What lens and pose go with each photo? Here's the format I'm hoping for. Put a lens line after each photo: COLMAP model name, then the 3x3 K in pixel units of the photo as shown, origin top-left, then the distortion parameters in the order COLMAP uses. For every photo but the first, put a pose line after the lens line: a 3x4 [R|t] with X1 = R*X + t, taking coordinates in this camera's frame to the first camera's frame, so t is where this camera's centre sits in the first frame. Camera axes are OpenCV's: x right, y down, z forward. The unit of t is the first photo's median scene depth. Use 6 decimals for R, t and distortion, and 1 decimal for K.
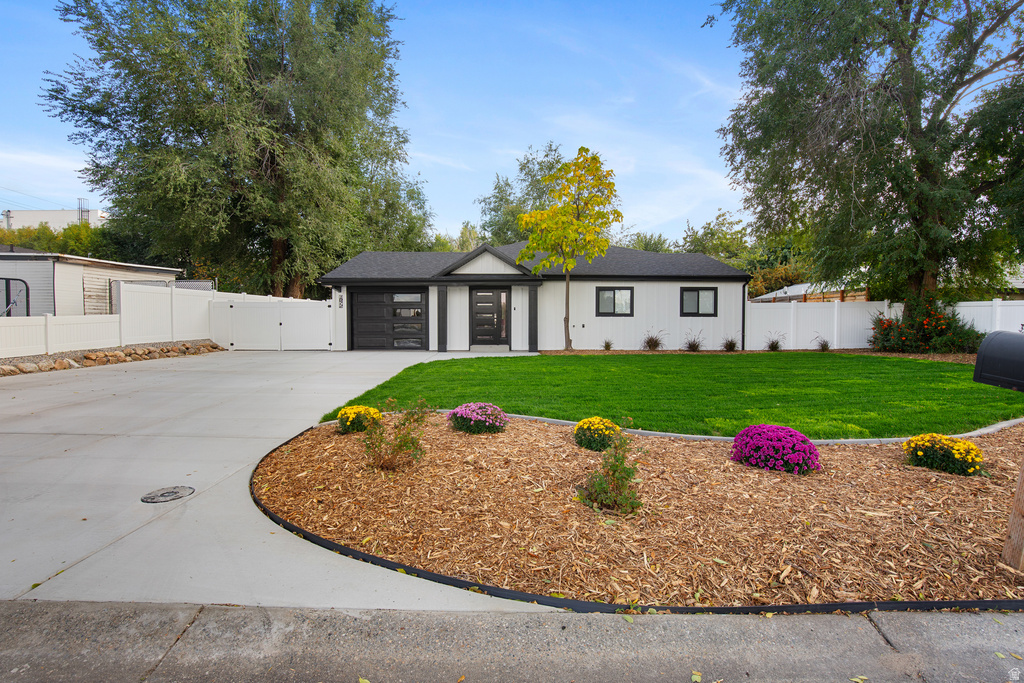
lens RADIAL K [[477.0, 0, 510.0], [0, 477.0, 325.0], [0, 0, 1]] dist [-0.027683, 0.000426]
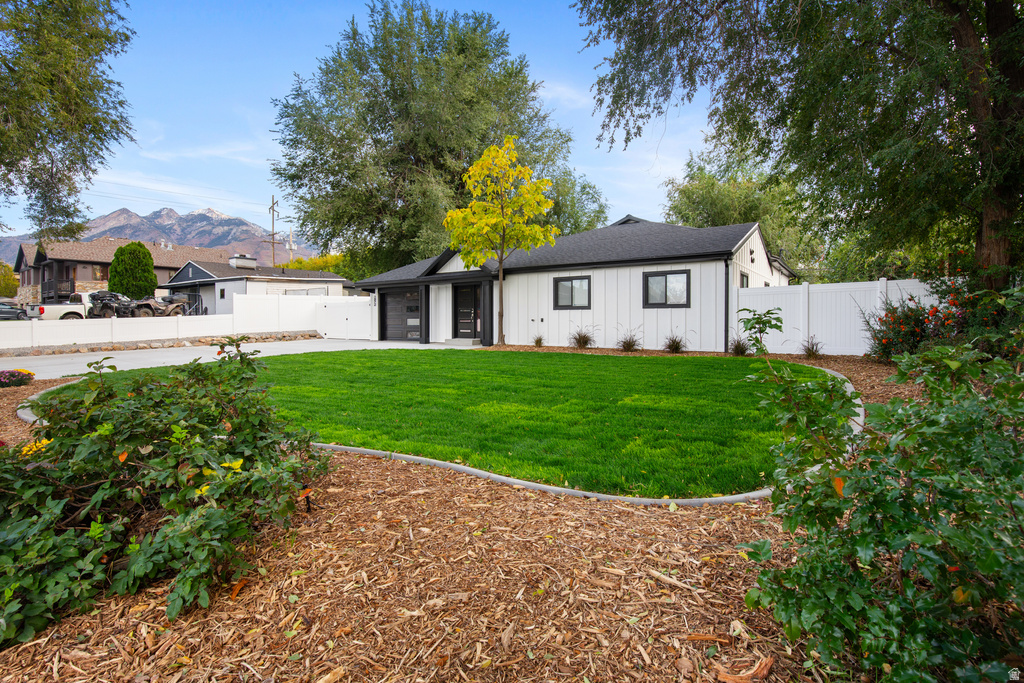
lens RADIAL K [[469.4, 0, 511.1], [0, 469.4, 323.6], [0, 0, 1]] dist [-0.000223, 0.000067]
pose [[0.803047, 0.002561, -0.595910, 0.659218], [0.007563, 0.999866, 0.014489, -0.004912], [0.595867, -0.016142, 0.802921, 0.220146]]
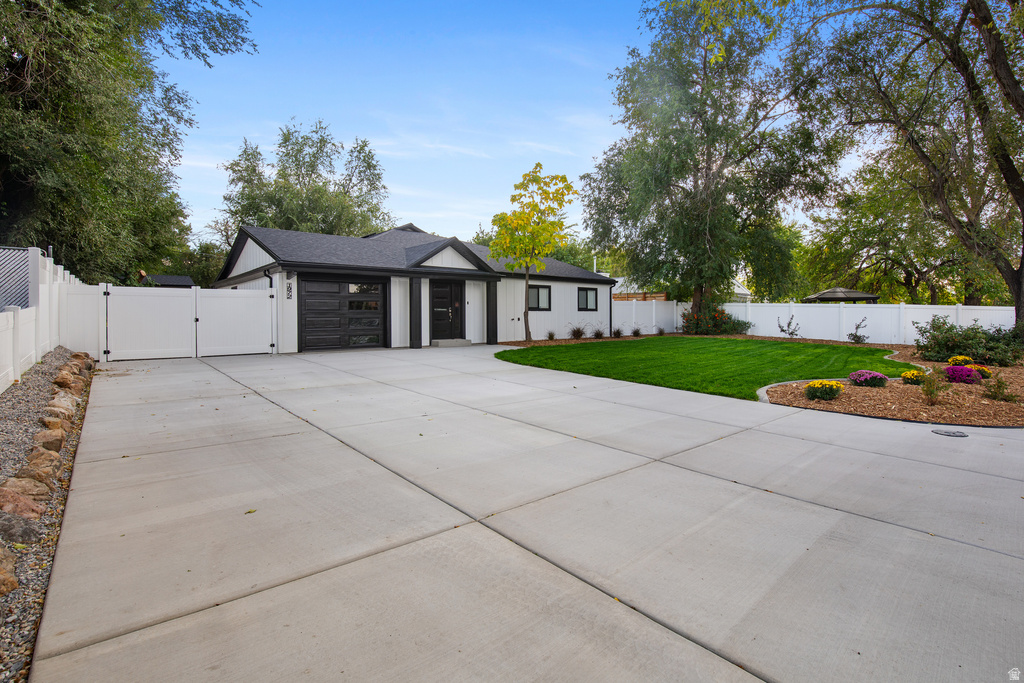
lens RADIAL K [[477.0, 0, 510.0], [0, 477.0, 325.0], [0, 0, 1]] dist [-0.027683, 0.000426]
pose [[0.773985, -0.016403, 0.632991, -0.571190], [0.004093, 0.999773, 0.020903, -0.007969], [-0.633191, -0.013588, 0.773877, 0.150046]]
